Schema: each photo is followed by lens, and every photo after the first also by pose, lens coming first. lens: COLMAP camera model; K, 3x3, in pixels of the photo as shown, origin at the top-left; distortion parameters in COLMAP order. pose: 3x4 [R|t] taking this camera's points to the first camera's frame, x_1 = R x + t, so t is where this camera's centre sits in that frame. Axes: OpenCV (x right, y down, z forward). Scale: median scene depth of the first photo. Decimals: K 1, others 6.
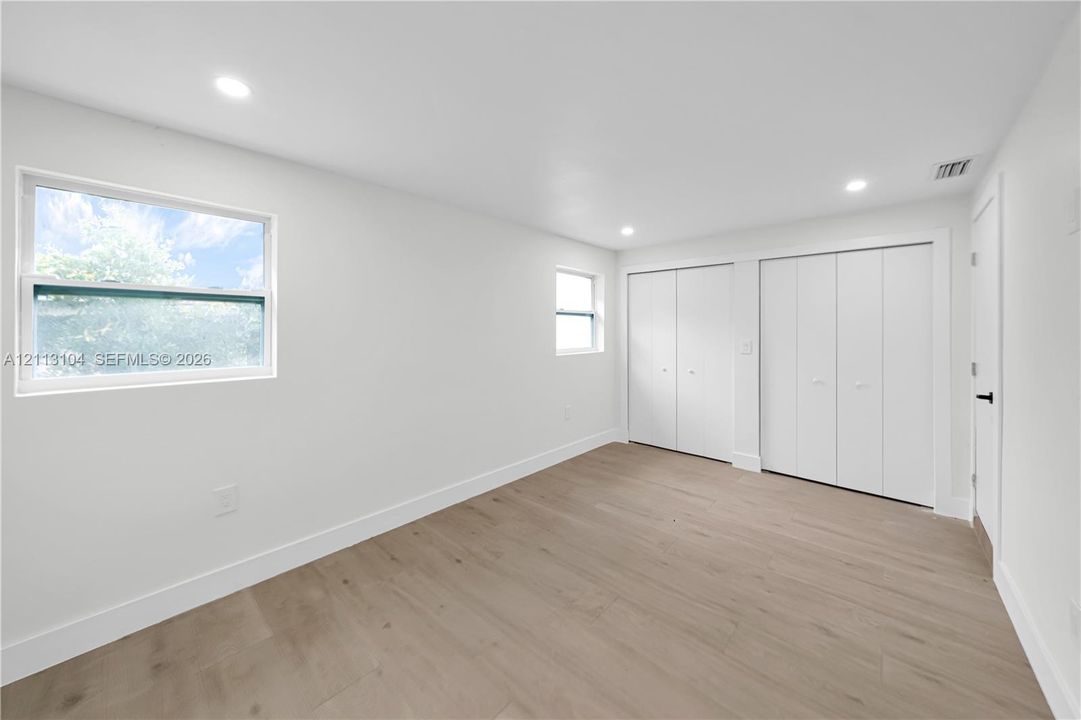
lens RADIAL K [[392.5, 0, 535.0], [0, 392.5, 336.9], [0, 0, 1]] dist [0.000951, 0.000162]
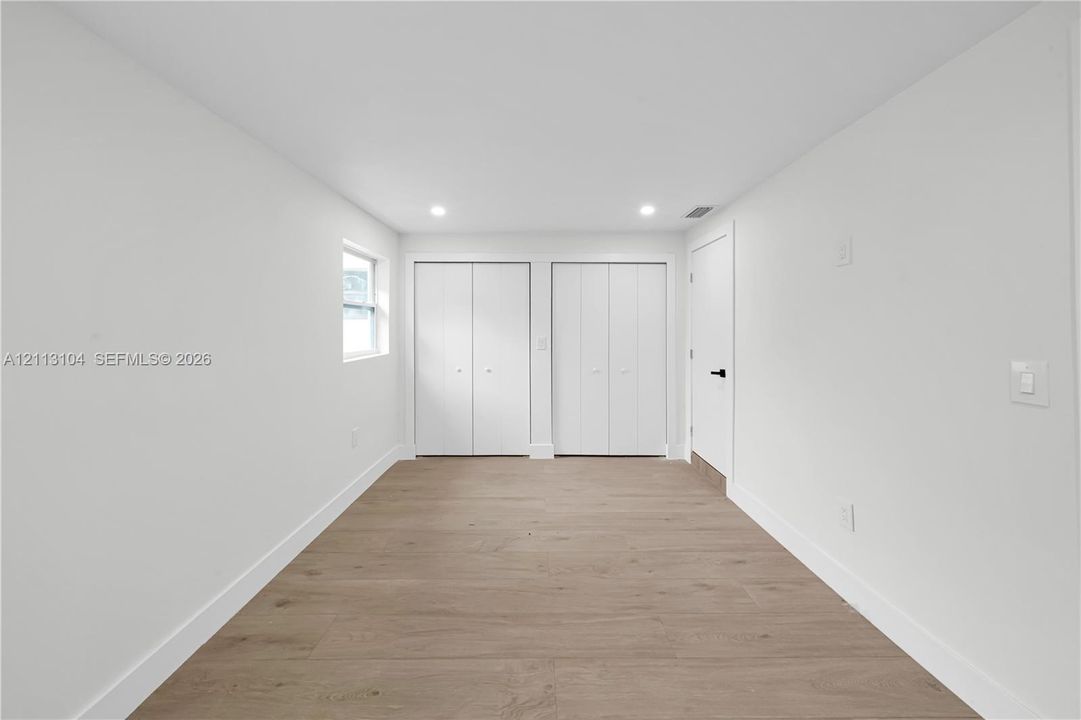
lens RADIAL K [[393.3, 0, 541.5], [0, 393.3, 330.3], [0, 0, 1]] dist [-0.001741, -0.000100]
pose [[0.725219, -0.007984, 0.688472, -0.246136], [0.013330, 0.999908, -0.002445, -0.007713], [-0.688389, 0.010950, 0.725259, 0.293088]]
